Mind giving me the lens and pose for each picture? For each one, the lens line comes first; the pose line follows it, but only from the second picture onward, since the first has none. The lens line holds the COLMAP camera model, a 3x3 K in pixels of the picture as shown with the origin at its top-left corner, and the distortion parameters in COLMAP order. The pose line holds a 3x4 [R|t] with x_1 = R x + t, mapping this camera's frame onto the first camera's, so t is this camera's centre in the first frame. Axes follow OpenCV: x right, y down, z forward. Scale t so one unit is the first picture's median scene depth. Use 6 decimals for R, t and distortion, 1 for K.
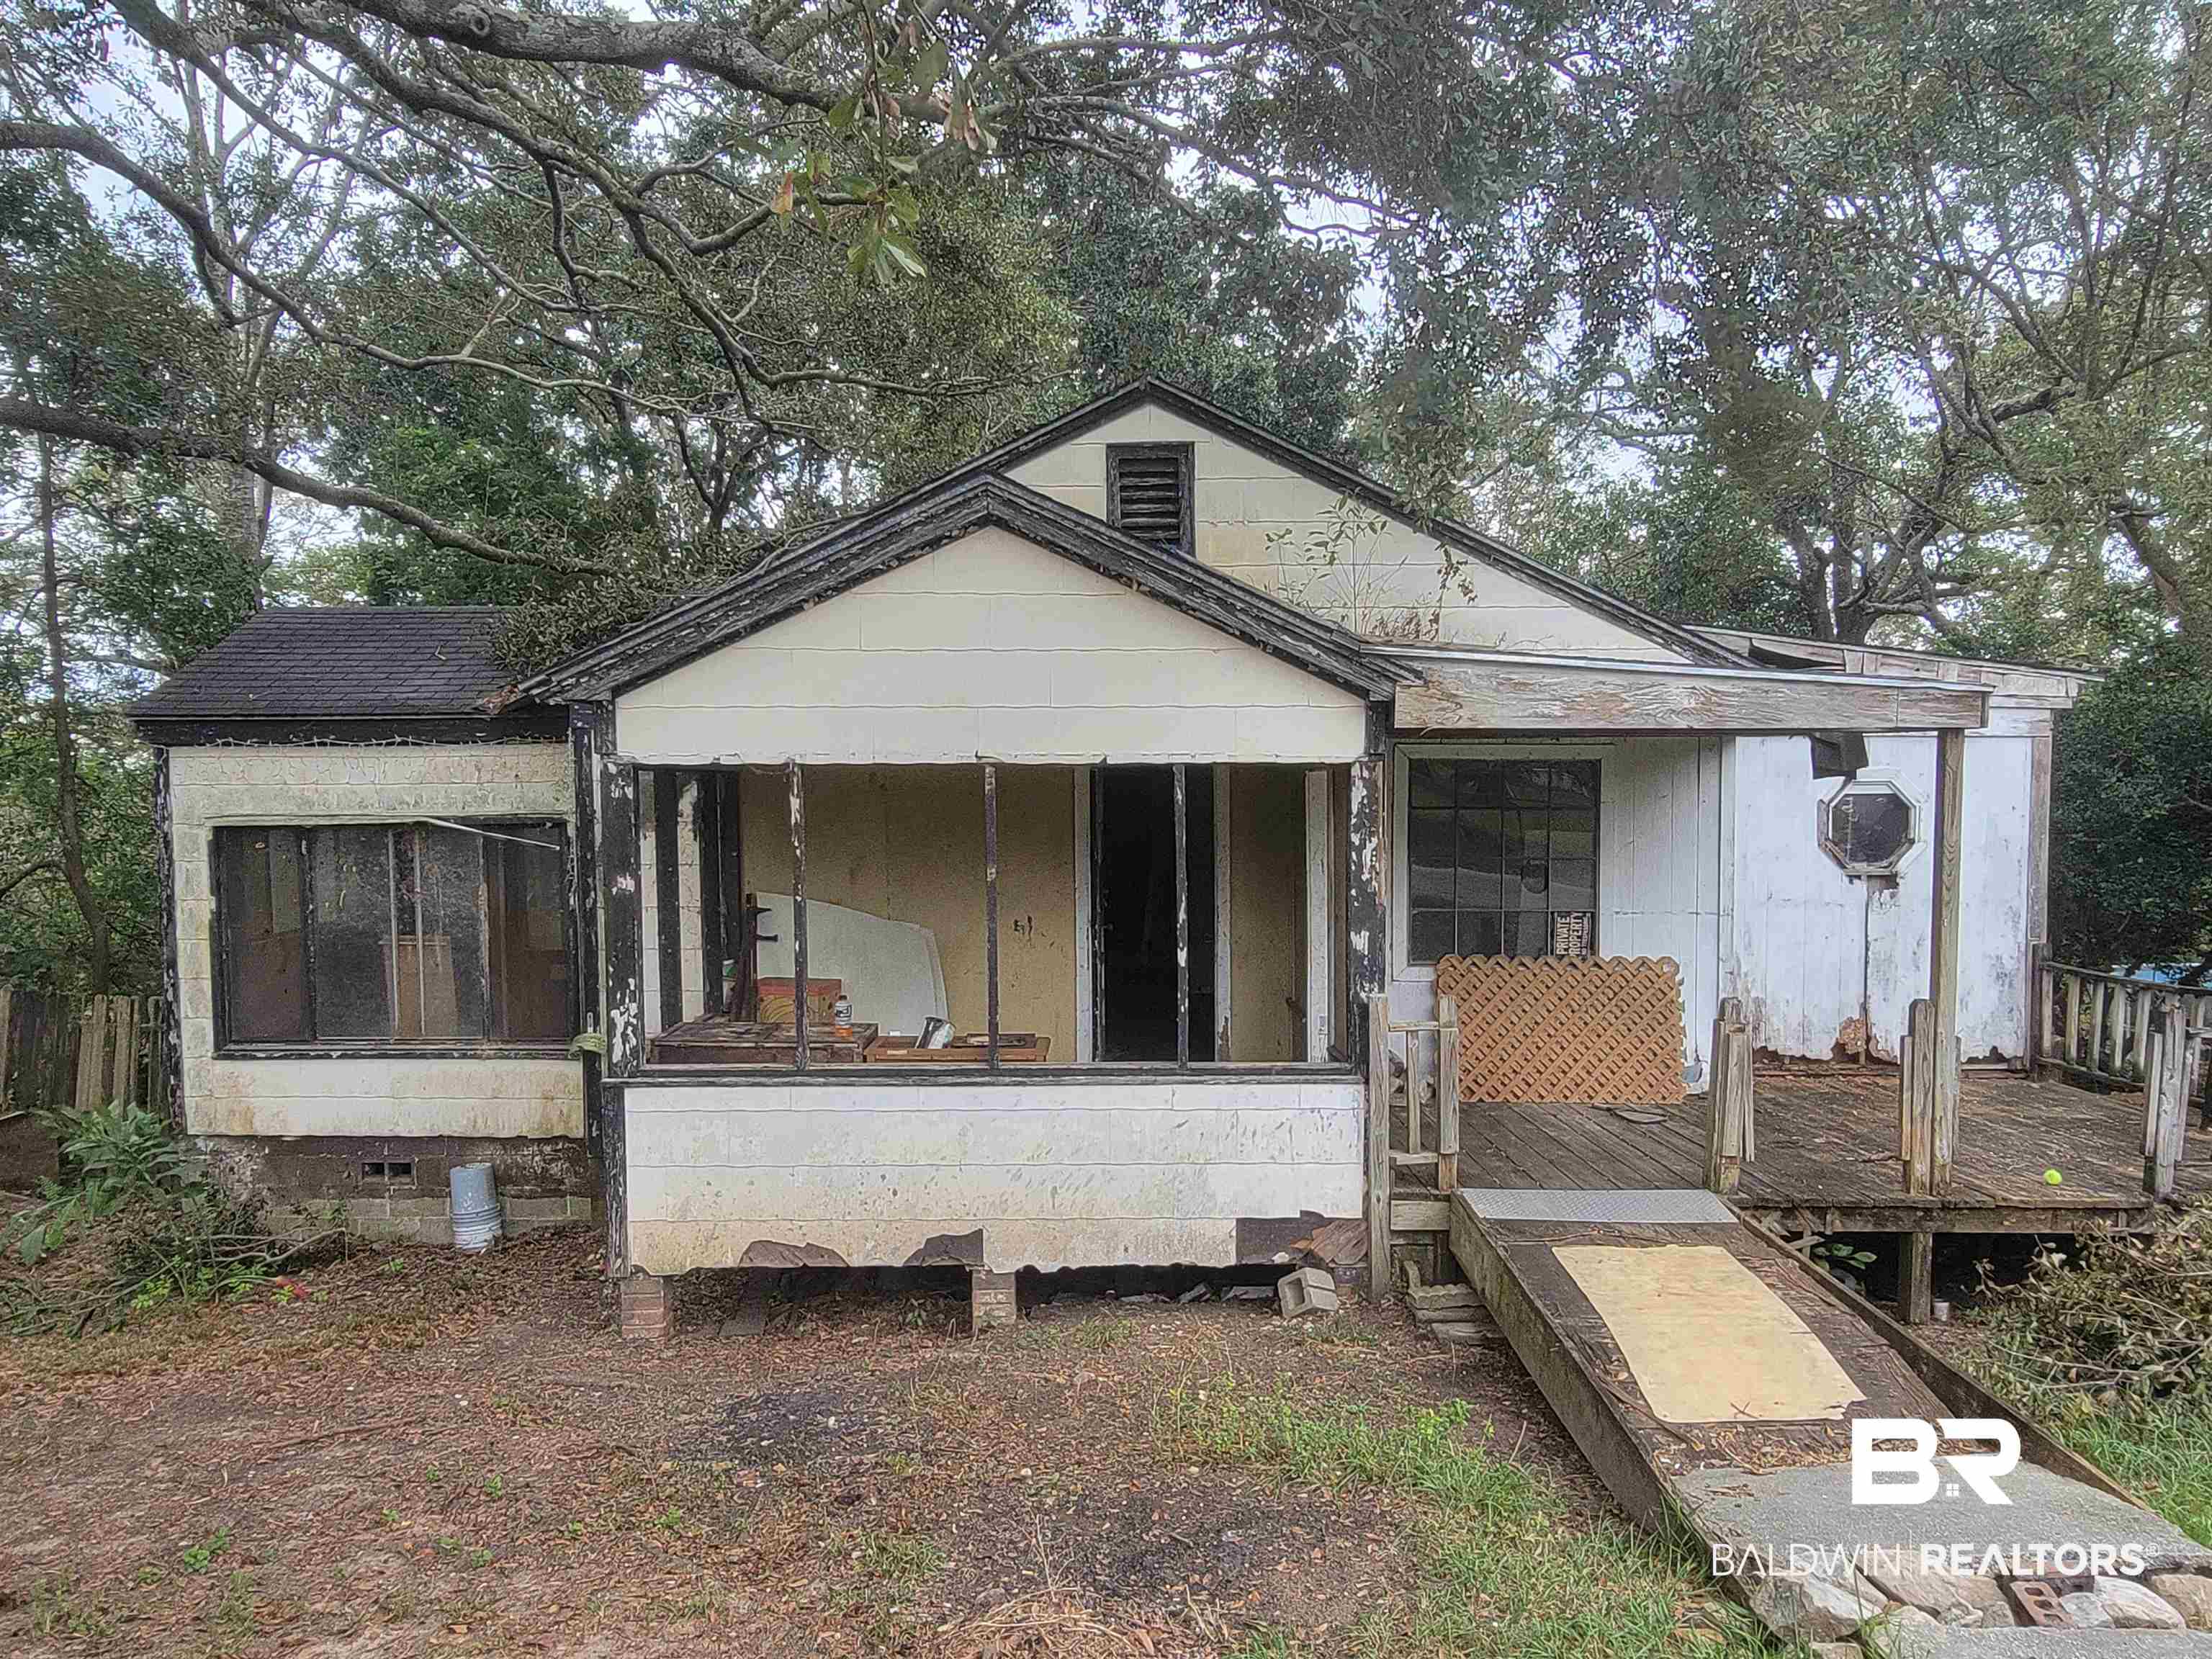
lens RADIAL K [[942.2, 0, 1106.9], [0, 942.2, 815.4], [0, 0, 1]] dist [-0.002688, -0.000030]
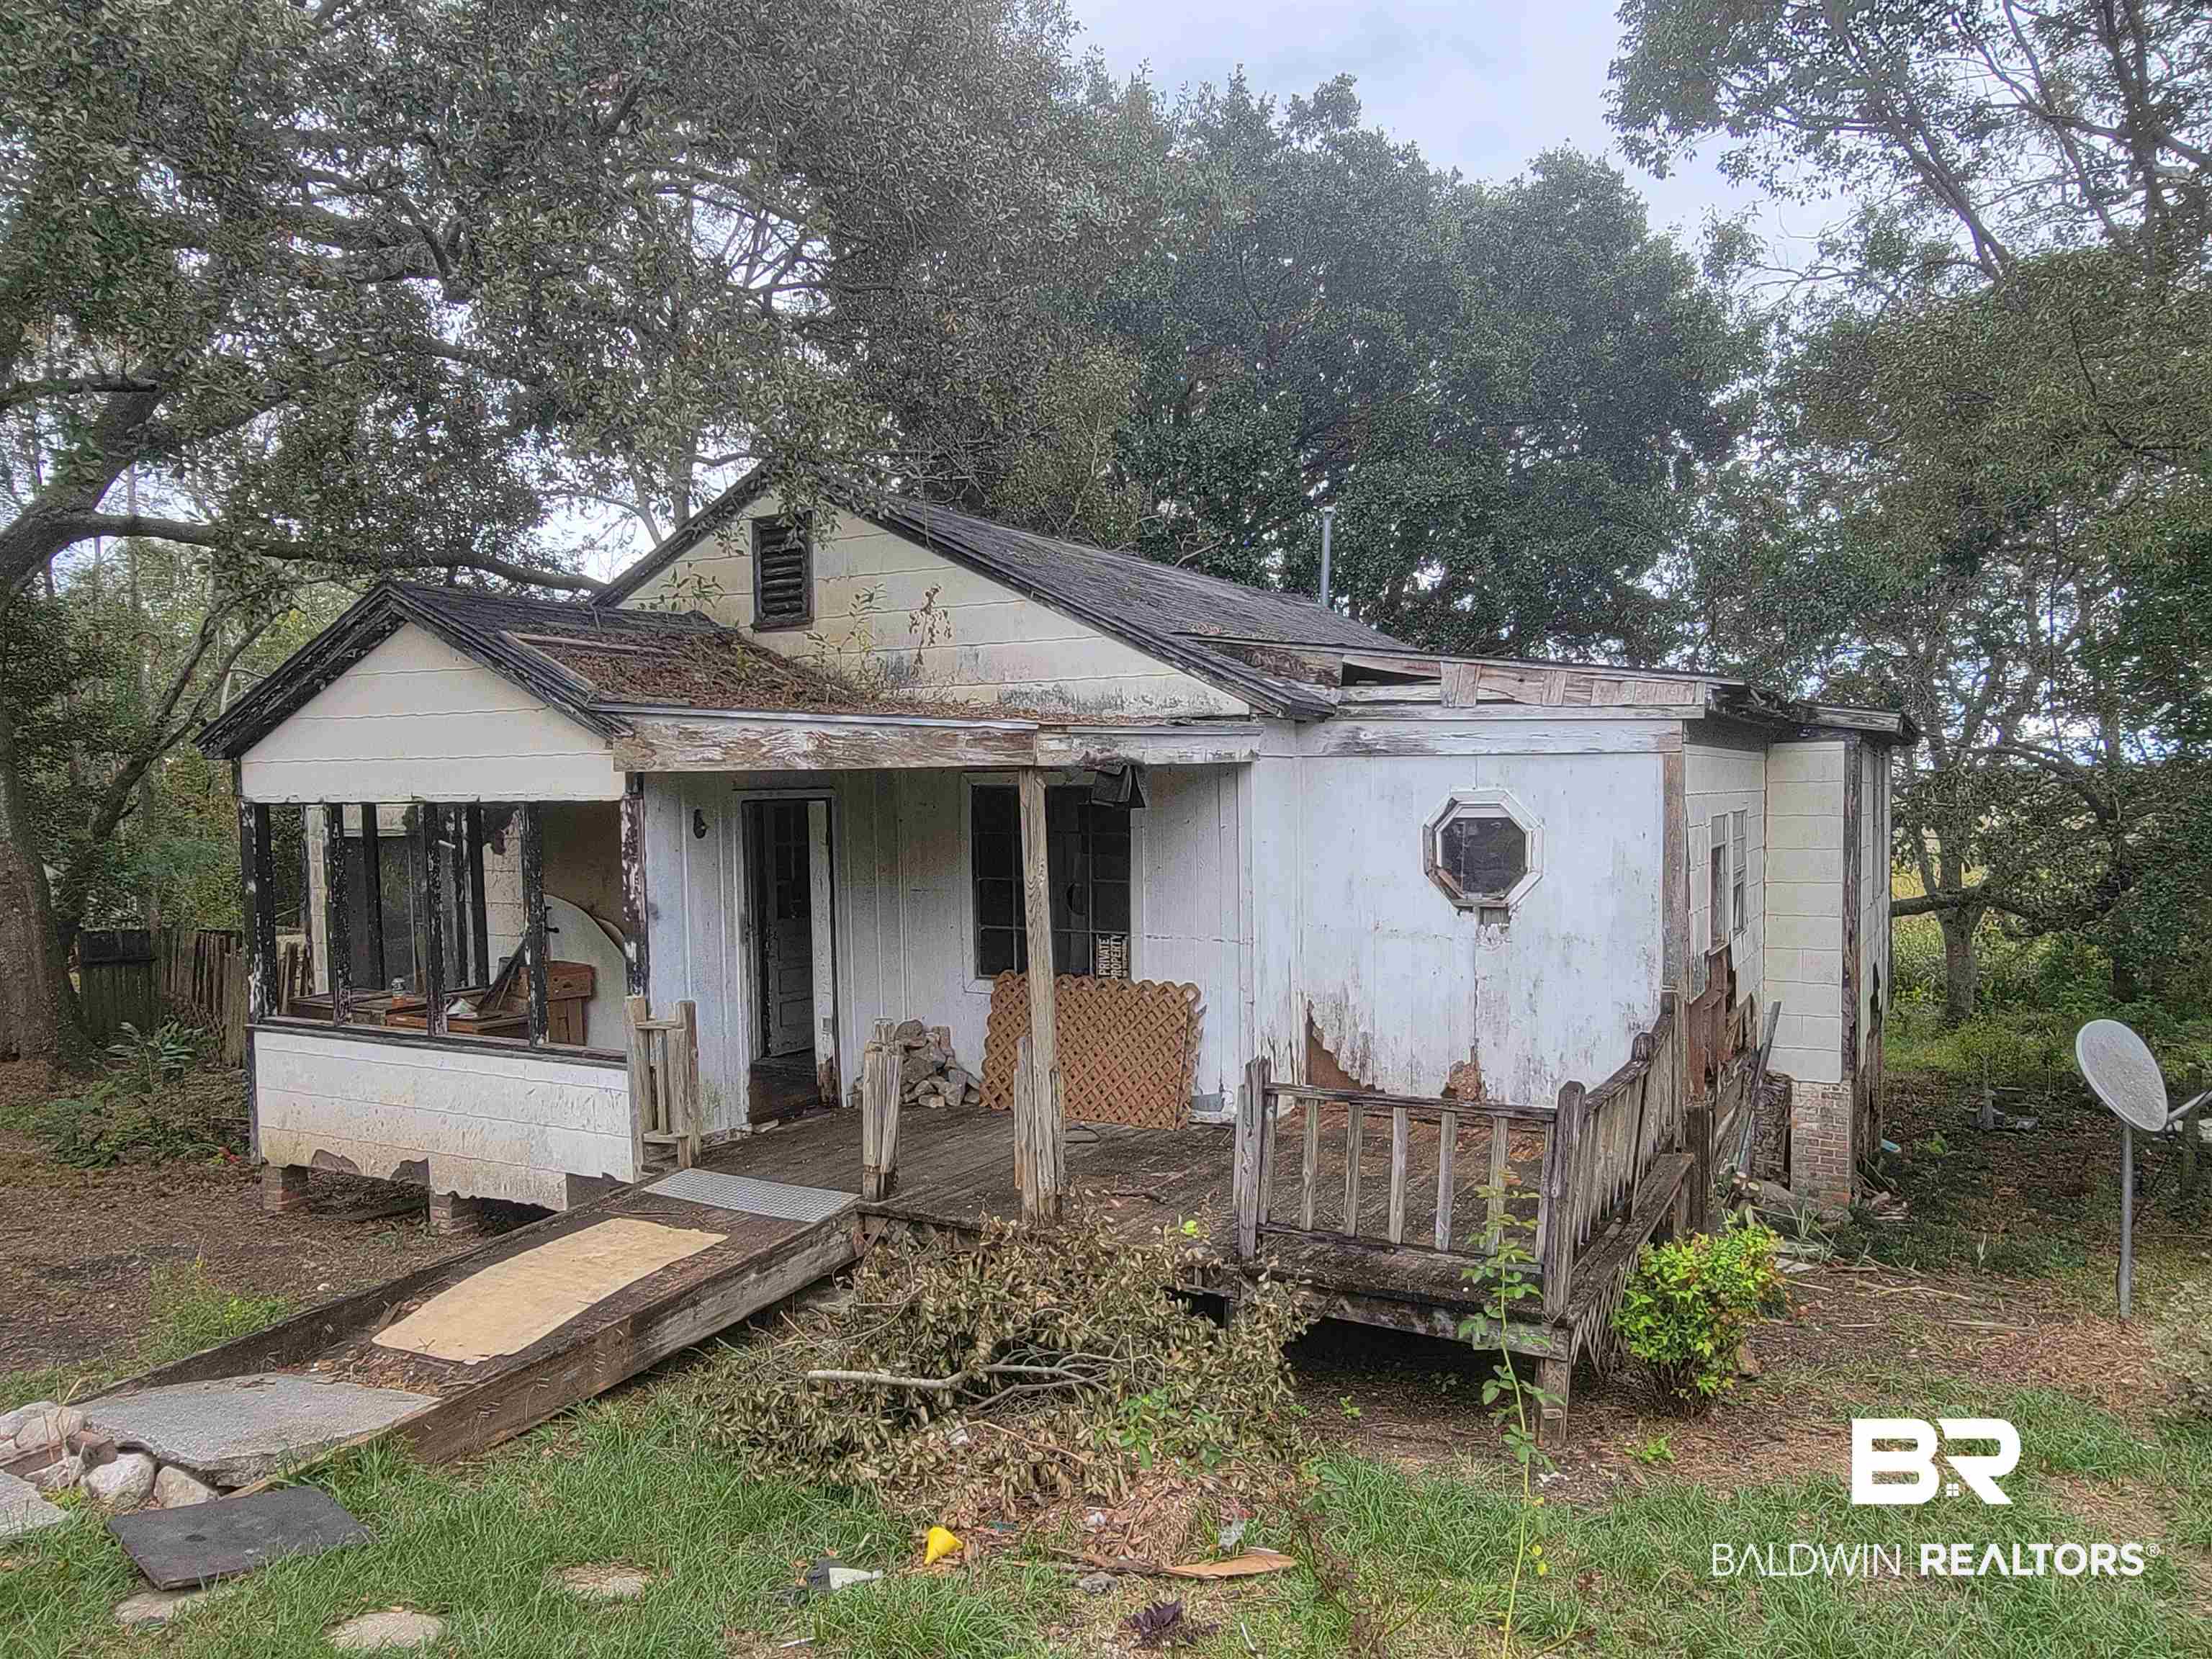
lens RADIAL K [[900.3, 0, 1106.1], [0, 900.3, 825.2], [0, 0, 1]] dist [-0.004829, -0.000272]
pose [[0.955710, 0.003360, -0.294292, 0.793510], [-0.001919, 0.999985, 0.005186, -0.021345], [0.294305, -0.004391, 0.955702, 0.064582]]
